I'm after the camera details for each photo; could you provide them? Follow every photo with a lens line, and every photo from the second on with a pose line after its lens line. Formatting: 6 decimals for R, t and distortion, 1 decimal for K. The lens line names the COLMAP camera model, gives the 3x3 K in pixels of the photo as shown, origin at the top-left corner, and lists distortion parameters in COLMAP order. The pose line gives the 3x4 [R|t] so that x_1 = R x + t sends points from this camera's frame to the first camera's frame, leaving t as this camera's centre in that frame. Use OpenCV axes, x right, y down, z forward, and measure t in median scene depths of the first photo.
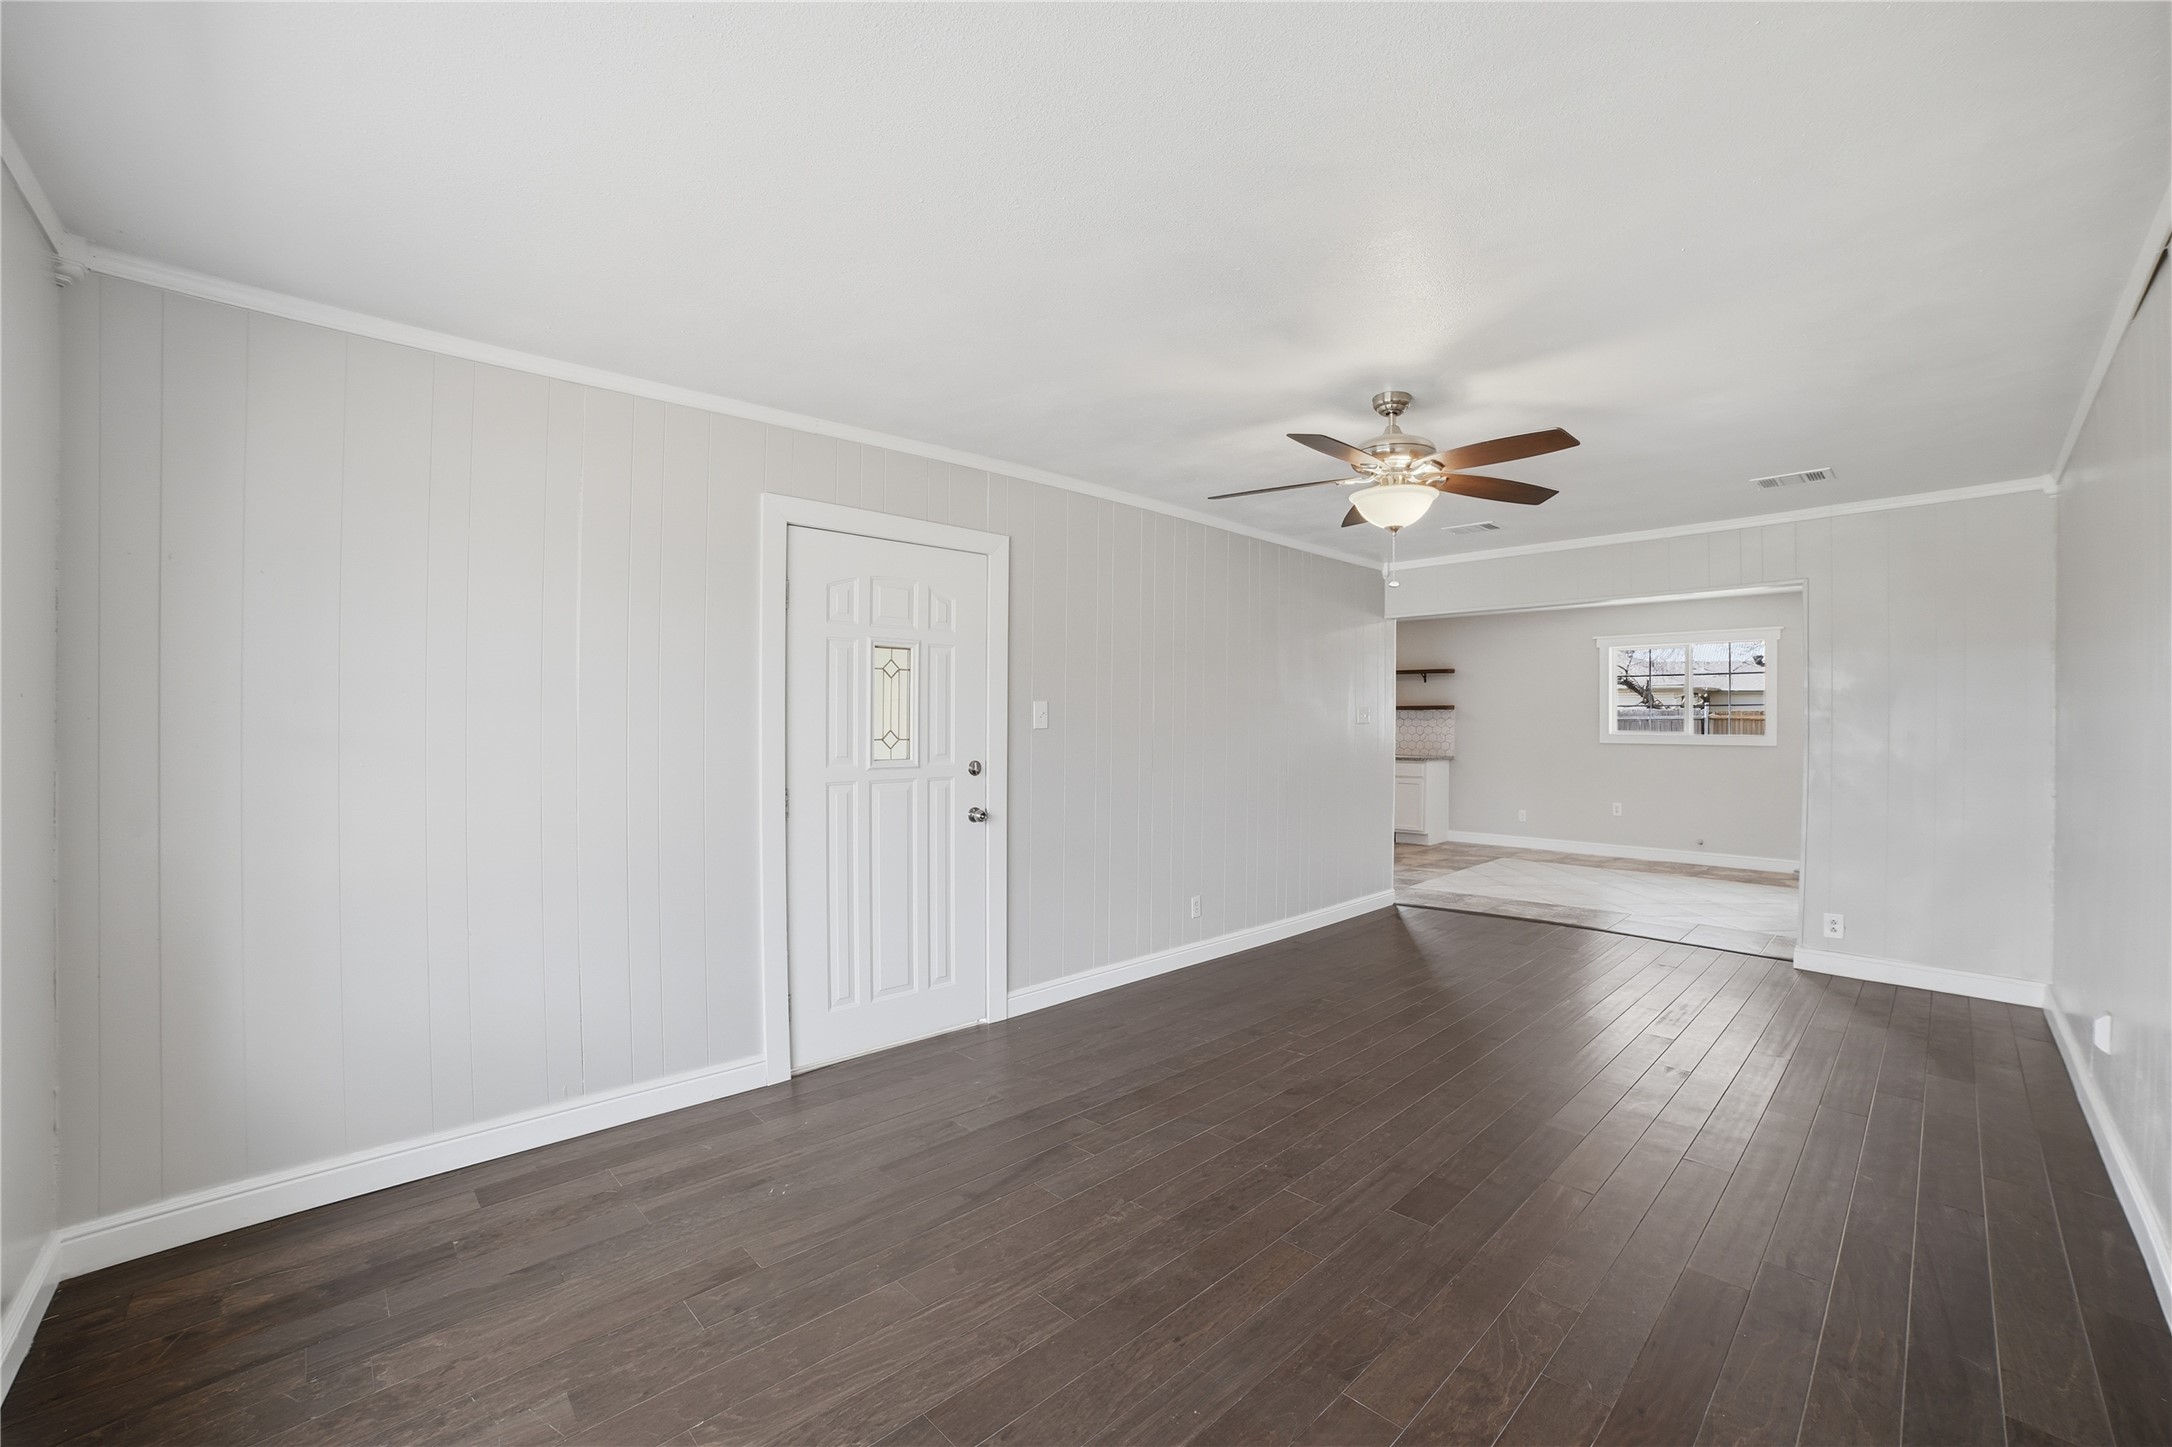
lens RADIAL K [[895.1, 0, 1084.7], [0, 895.1, 719.6], [0, 0, 1]] dist [-0.105199, 0.036583]
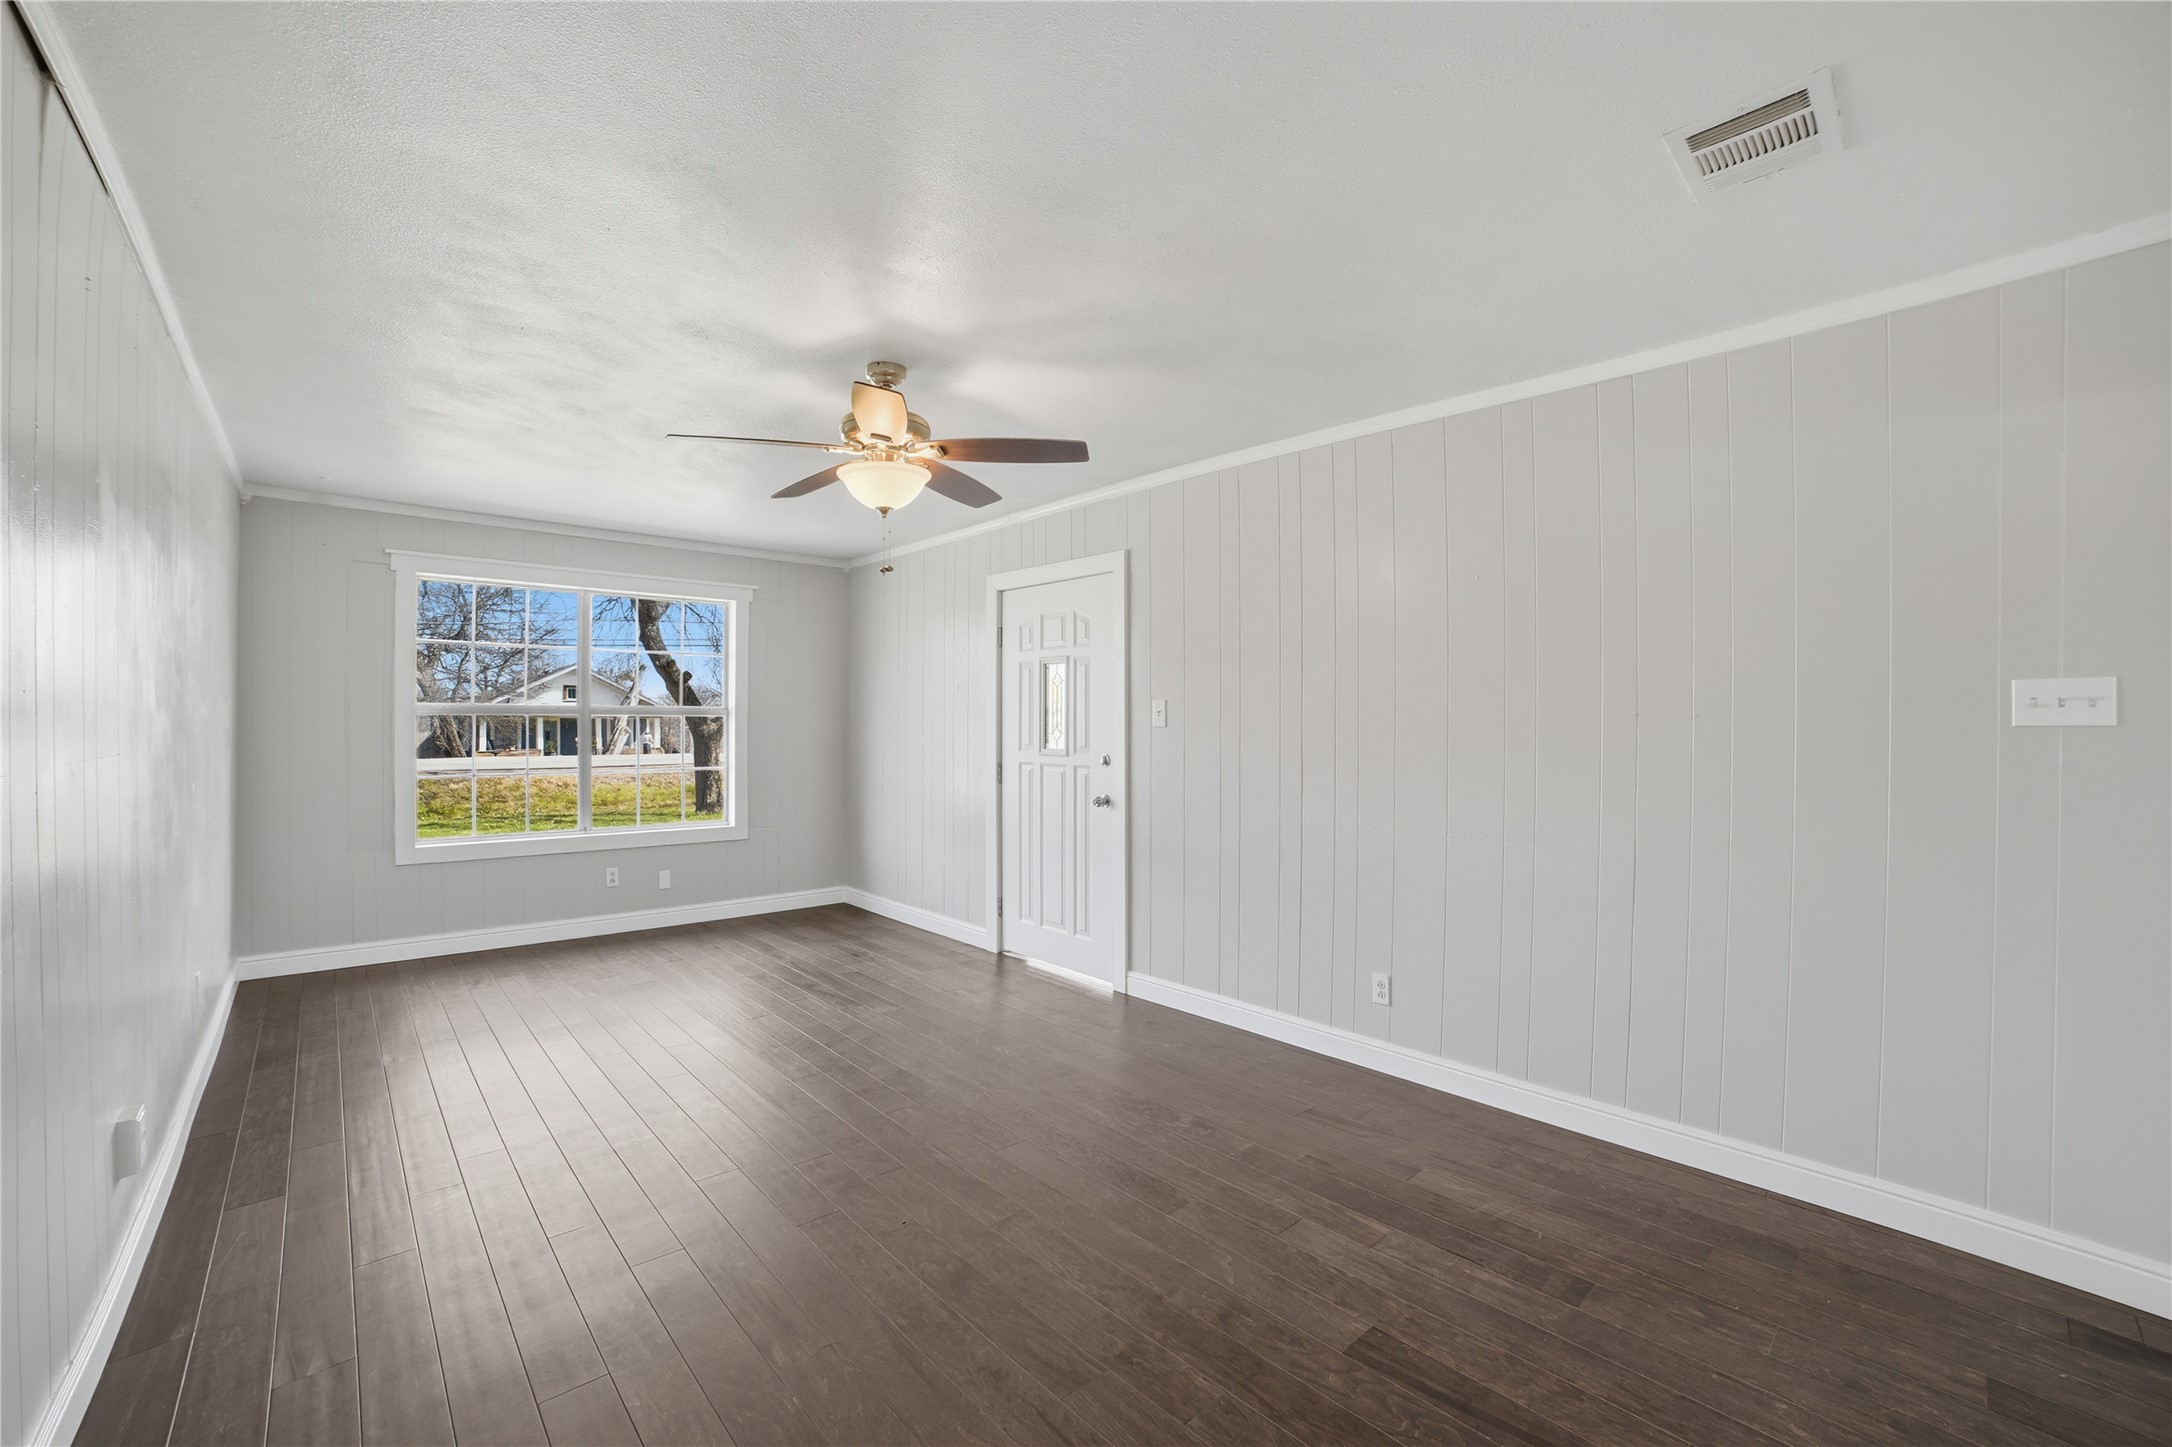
lens RADIAL K [[895.1, 0, 1084.7], [0, 895.1, 719.6], [0, 0, 1]] dist [-0.105199, 0.036583]
pose [[-0.020887, -0.009112, -0.999740, 1.058635], [-0.004972, 0.999947, -0.009010, 0.013776], [0.999769, 0.004783, -0.020932, 1.026500]]
